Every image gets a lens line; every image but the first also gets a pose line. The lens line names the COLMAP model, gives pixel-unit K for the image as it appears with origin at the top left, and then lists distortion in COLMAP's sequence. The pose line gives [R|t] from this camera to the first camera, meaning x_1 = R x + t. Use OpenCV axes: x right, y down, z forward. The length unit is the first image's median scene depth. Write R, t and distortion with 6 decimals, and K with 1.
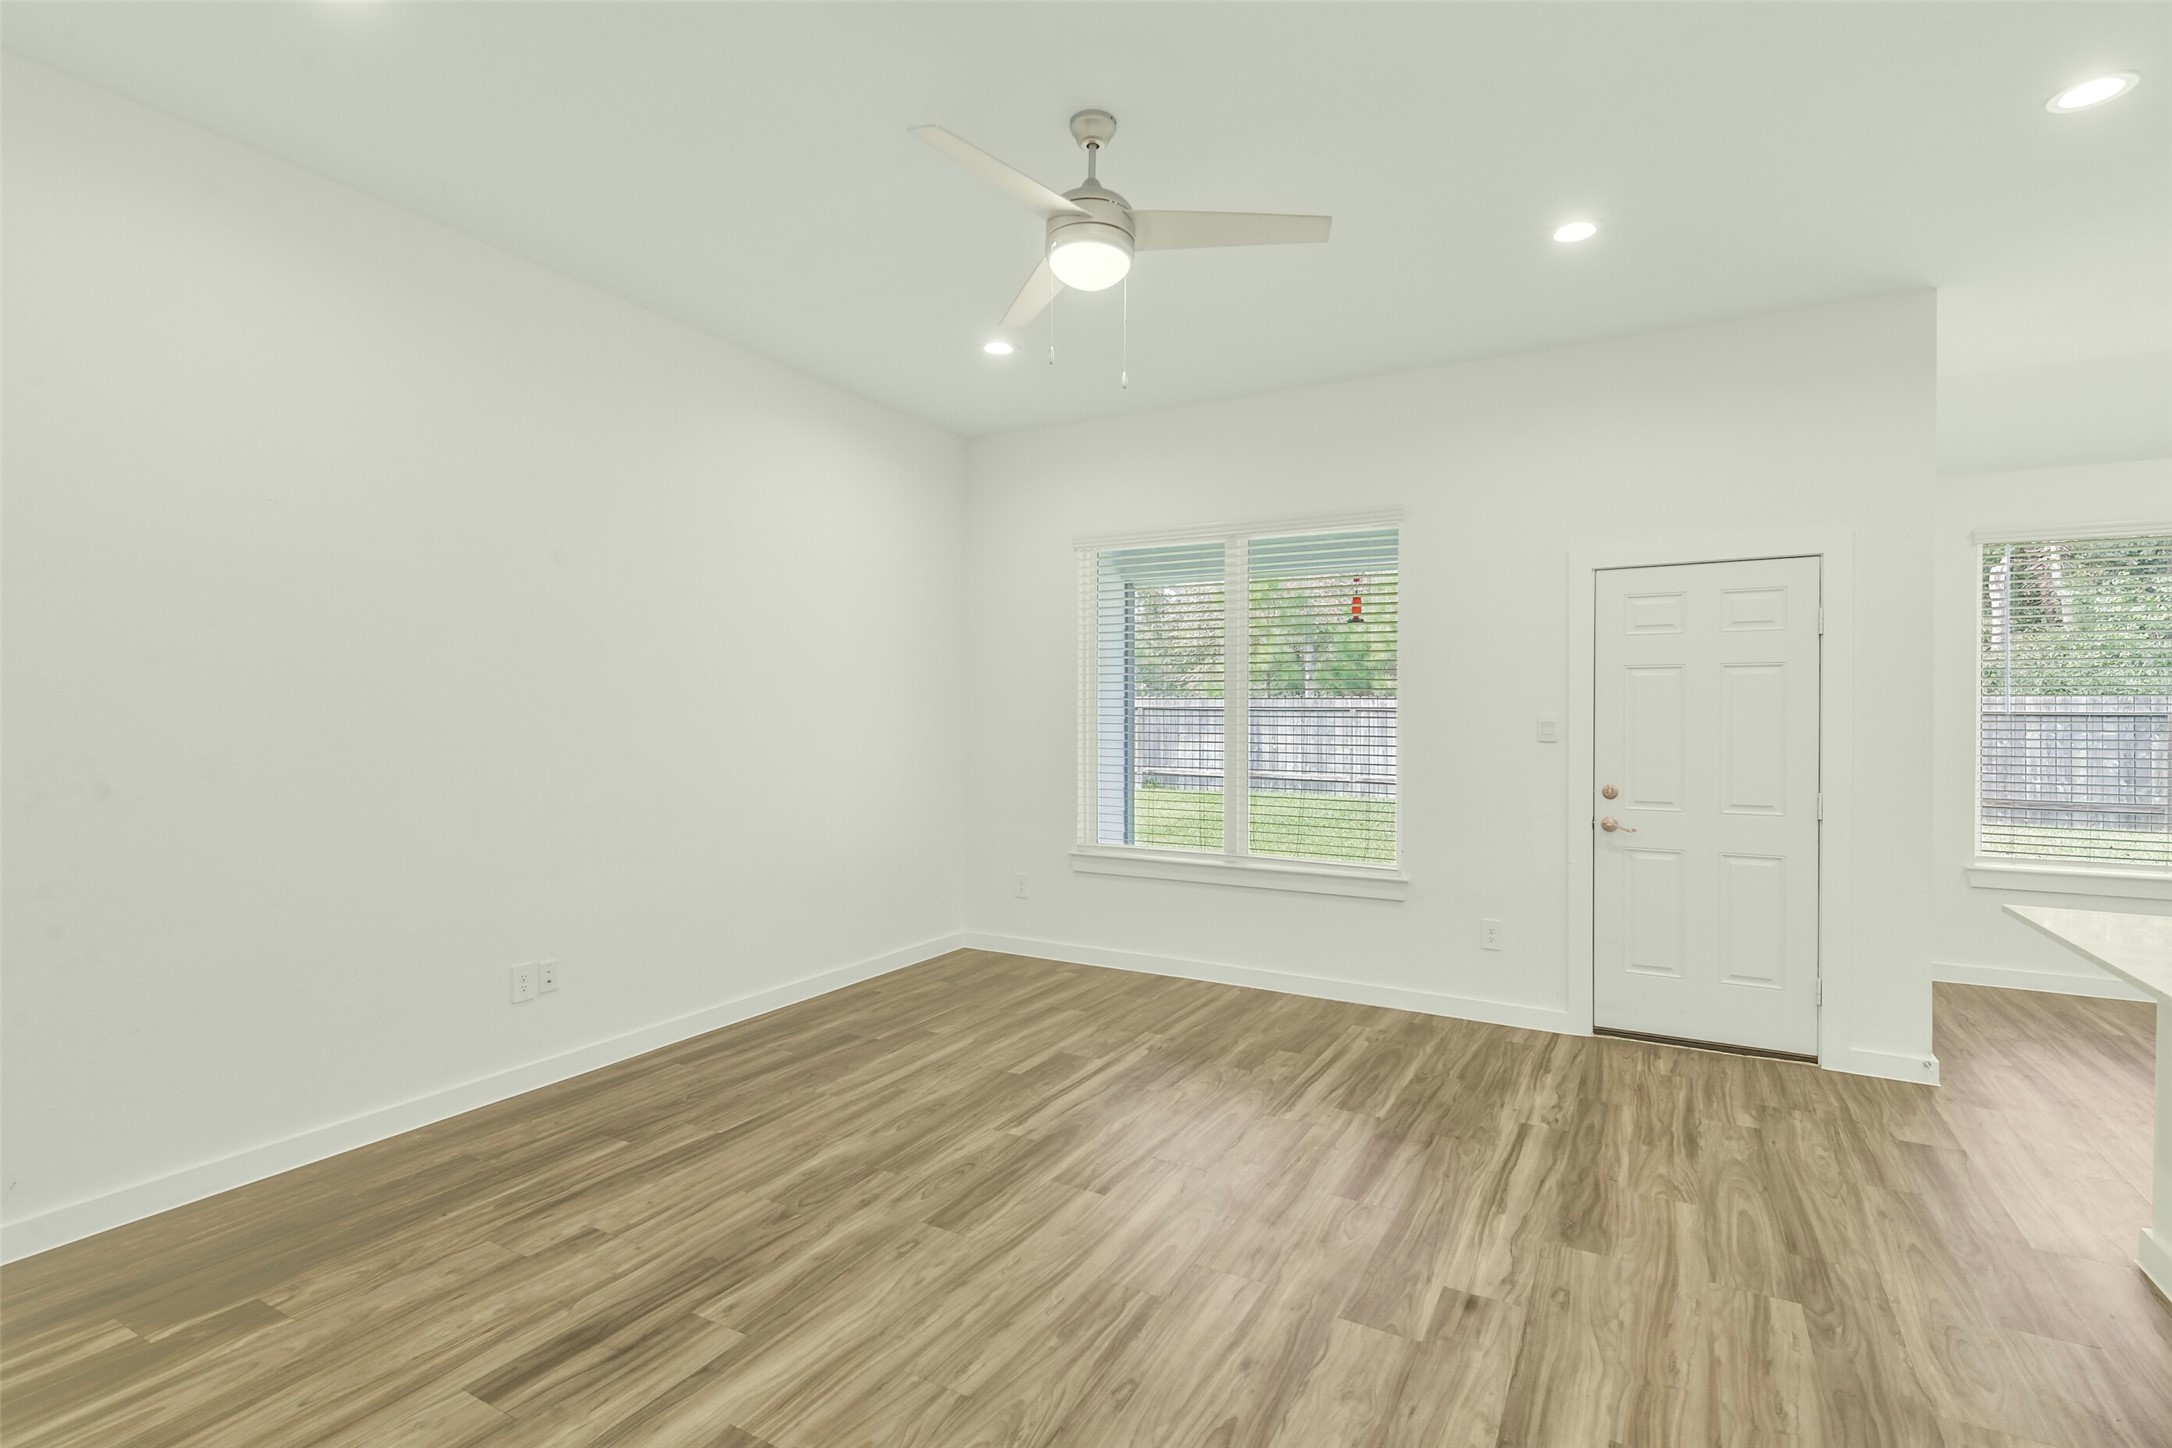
lens RADIAL K [[1023.1, 0, 1083.3], [0, 1023.1, 719.6], [0, 0, 1]] dist [-0.009867, -0.001828]
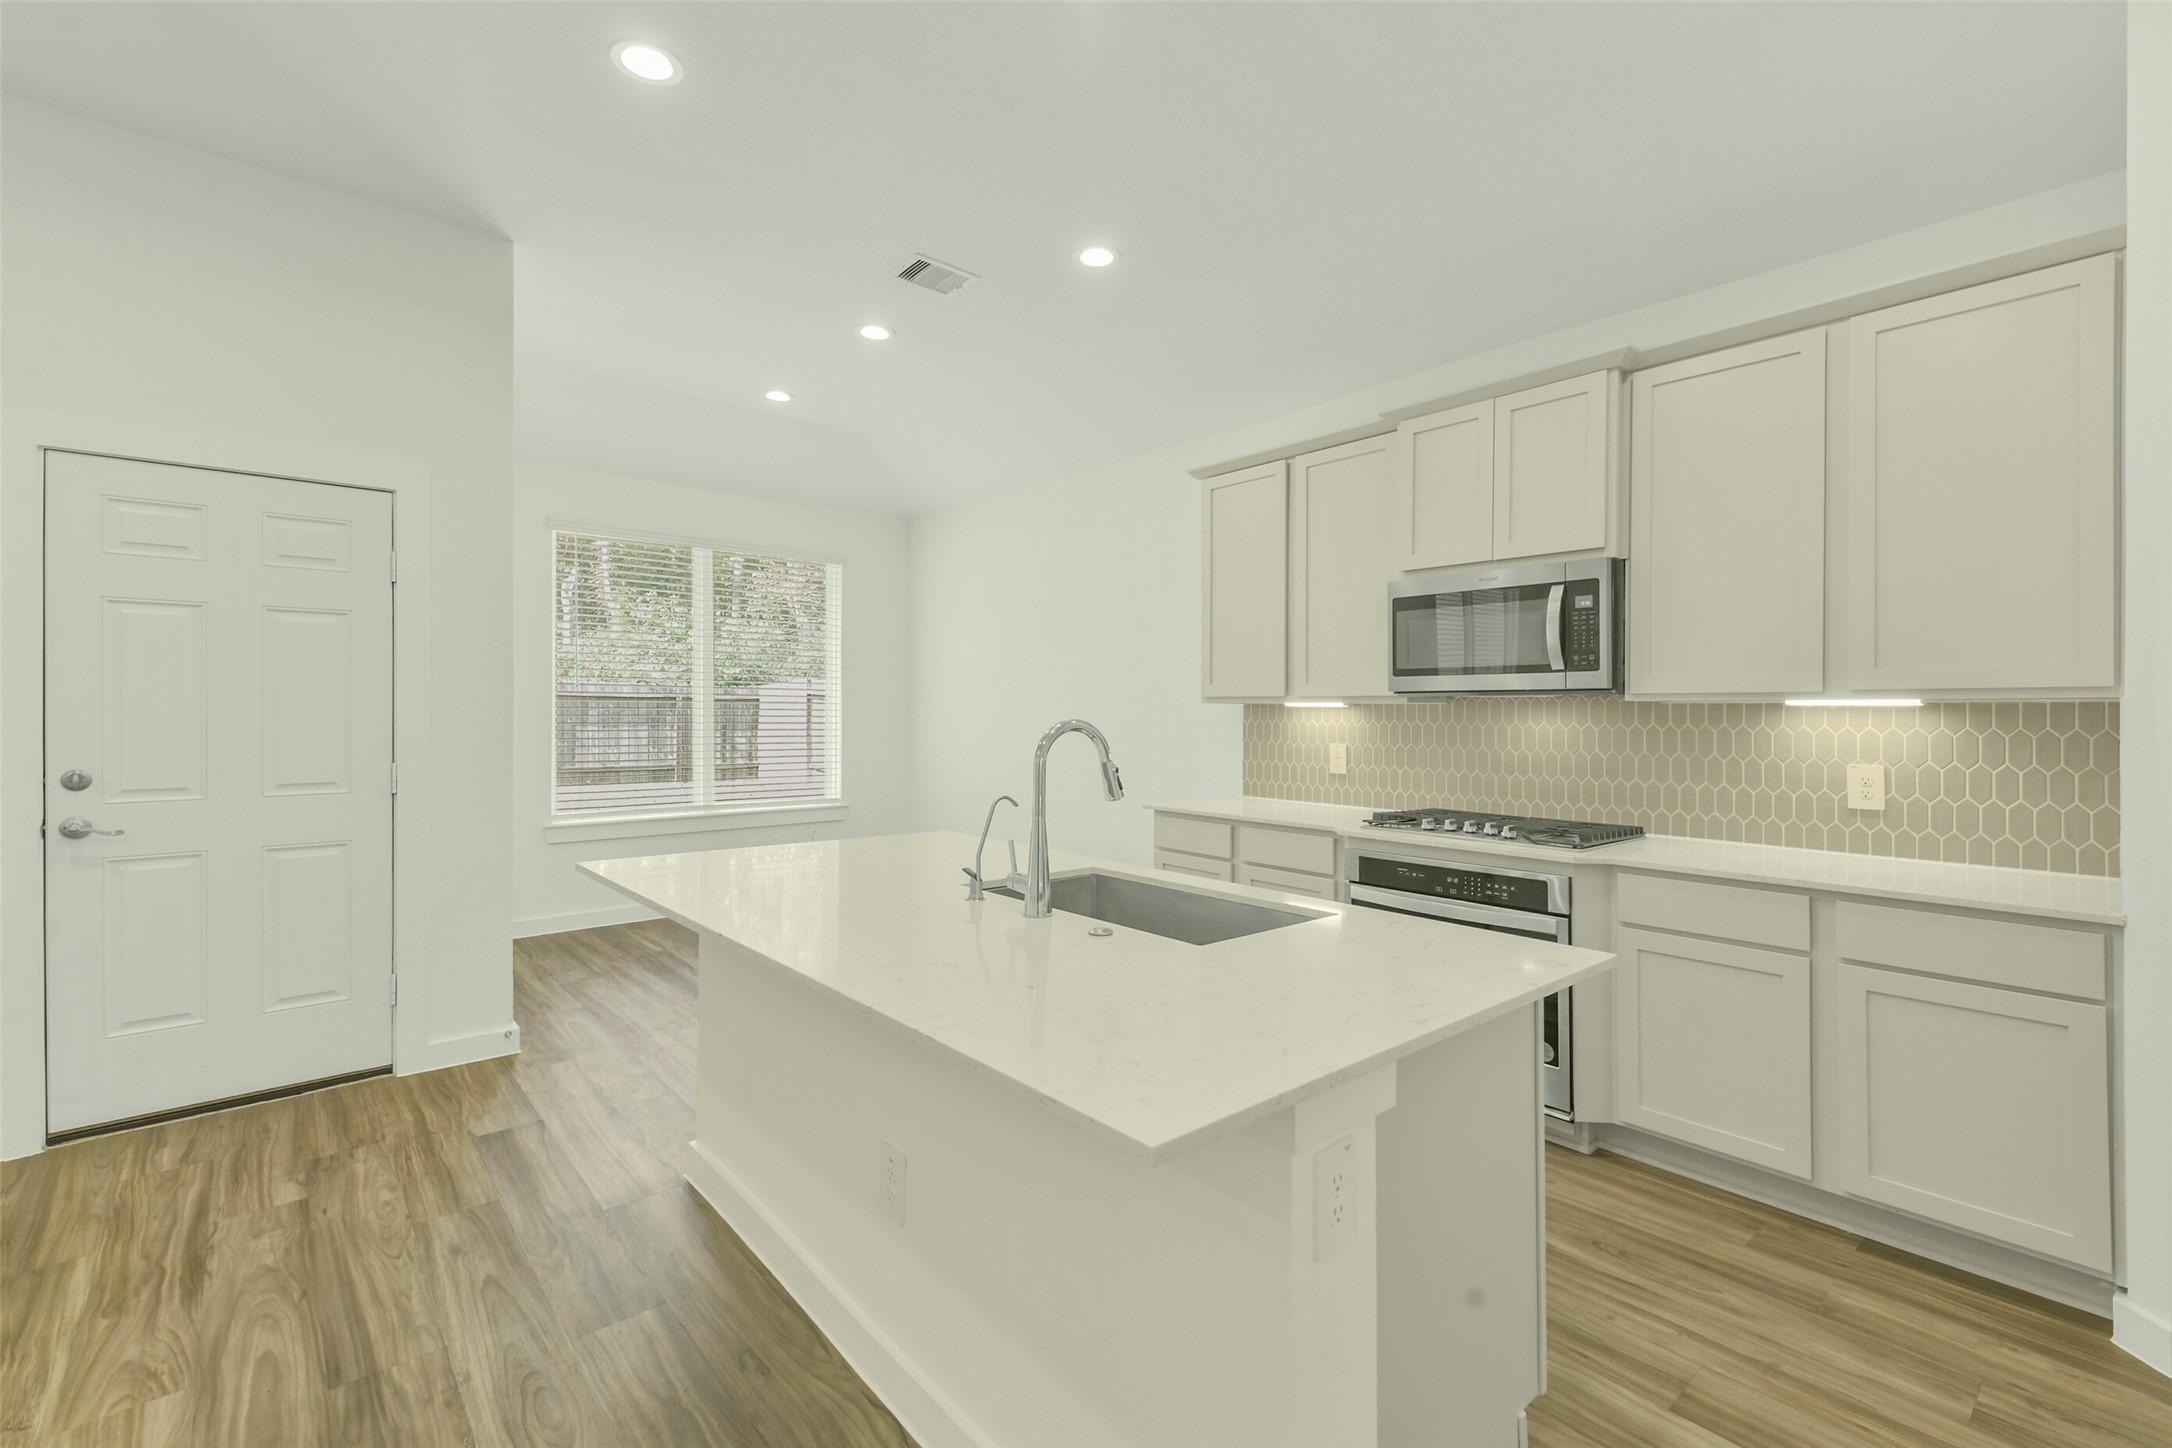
lens RADIAL K [[950.1, 0, 1085.5], [0, 950.1, 710.8], [0, 0, 1]] dist [0.034885, -0.014215]
pose [[0.334813, -0.007673, 0.942253, 0.164999], [-0.002161, 0.999958, 0.008911, 0.021104], [-0.942282, -0.005019, 0.334782, 0.187173]]
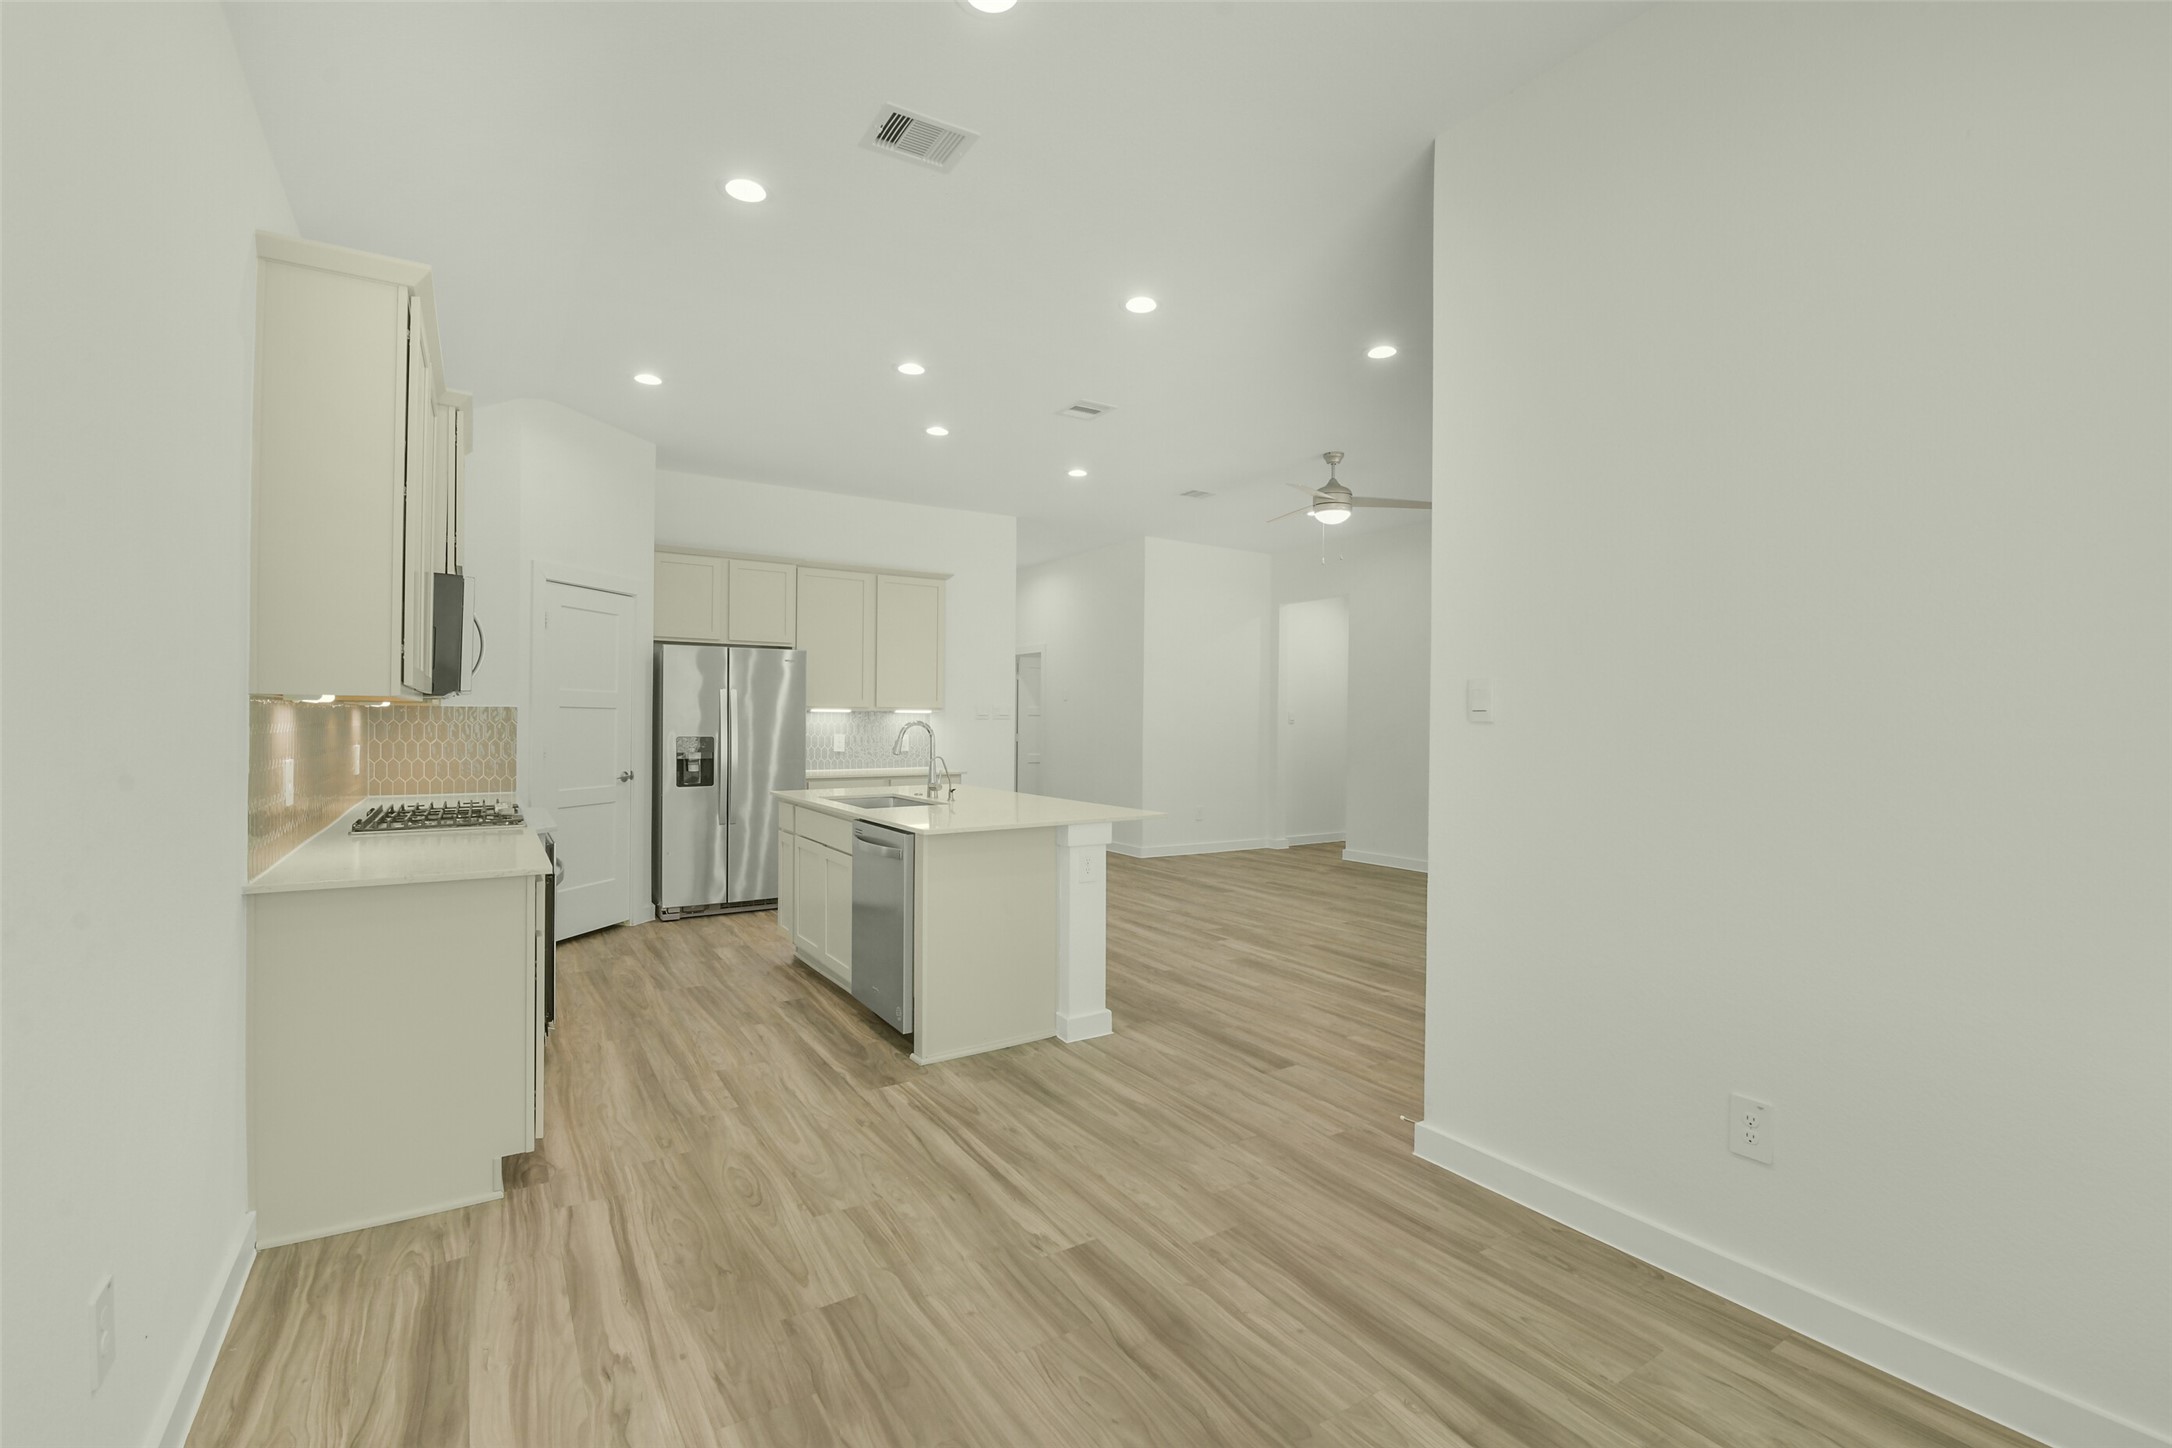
lens RADIAL K [[963.2, 0, 1094.0], [0, 963.2, 724.9], [0, 0, 1]] dist [-0.008548, -0.000661]
pose [[-0.454038, -0.006238, -0.890960, 1.769050], [-0.014934, 0.999888, 0.000610, 0.032568], [0.890857, 0.013582, -0.454081, 1.212366]]
